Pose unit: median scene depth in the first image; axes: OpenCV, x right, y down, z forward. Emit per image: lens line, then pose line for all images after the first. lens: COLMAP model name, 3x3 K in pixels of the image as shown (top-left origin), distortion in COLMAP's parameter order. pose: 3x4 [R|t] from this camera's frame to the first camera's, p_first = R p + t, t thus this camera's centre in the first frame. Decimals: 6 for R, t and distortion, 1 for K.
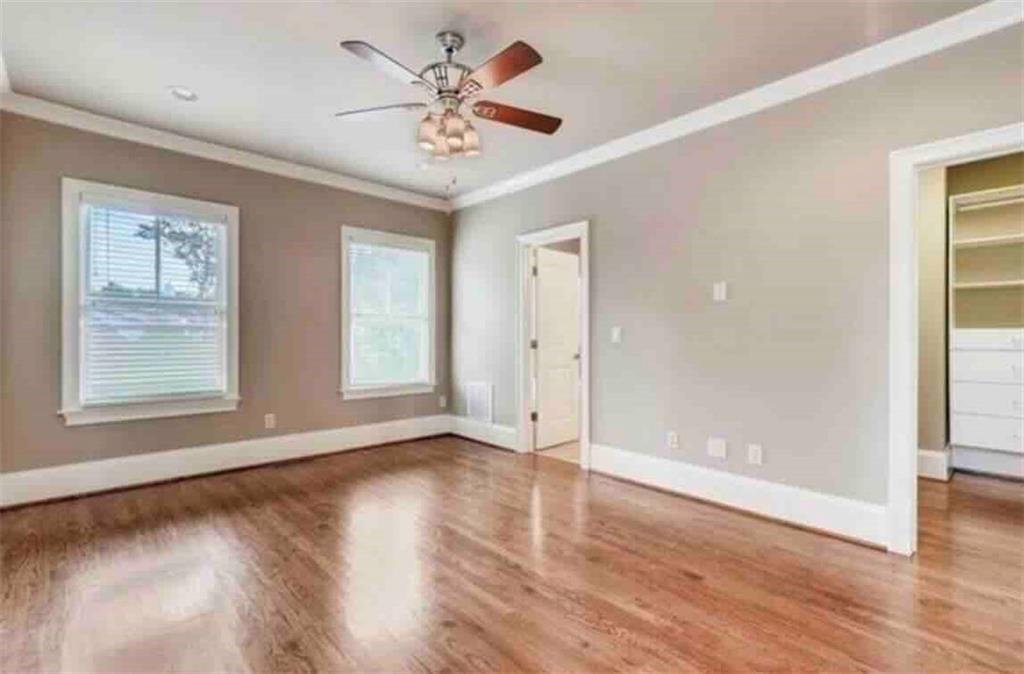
lens RADIAL K [[472.9, 0, 498.9], [0, 472.9, 336.4], [0, 0, 1]] dist [0.013209, -0.000139]
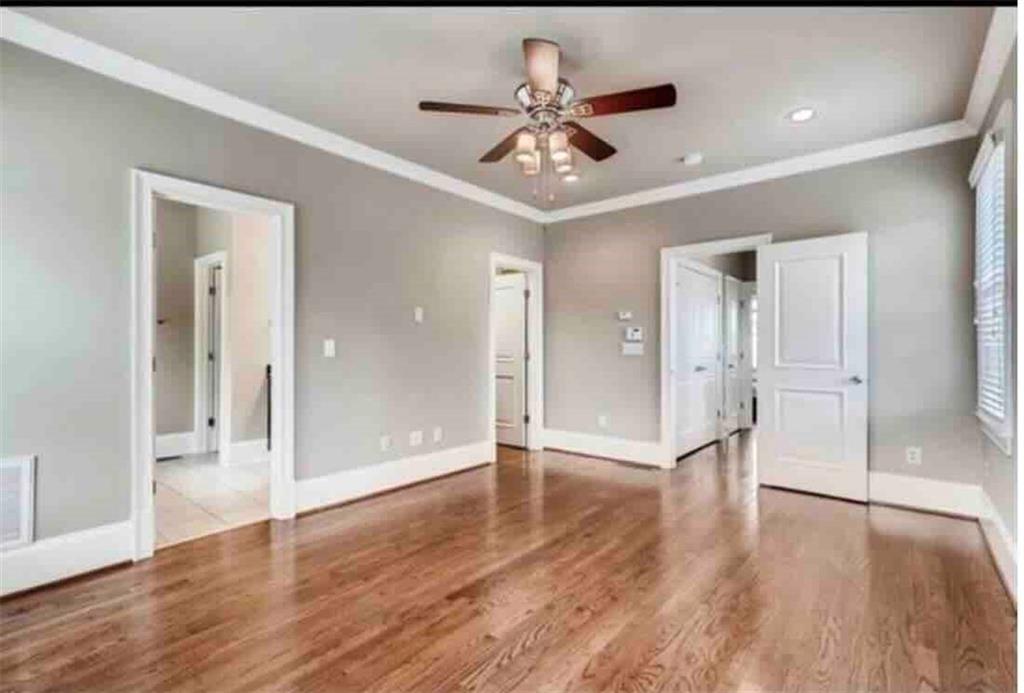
lens RADIAL K [[489.0, 0, 512.0], [0, 489.0, 346.5], [0, 0, 1]] dist [0.016434, 0.000147]
pose [[-0.155077, 0.001955, 0.987900, -0.861566], [0.000665, 0.999998, -0.001875, -0.005981], [-0.987902, 0.000366, -0.155078, 0.949376]]
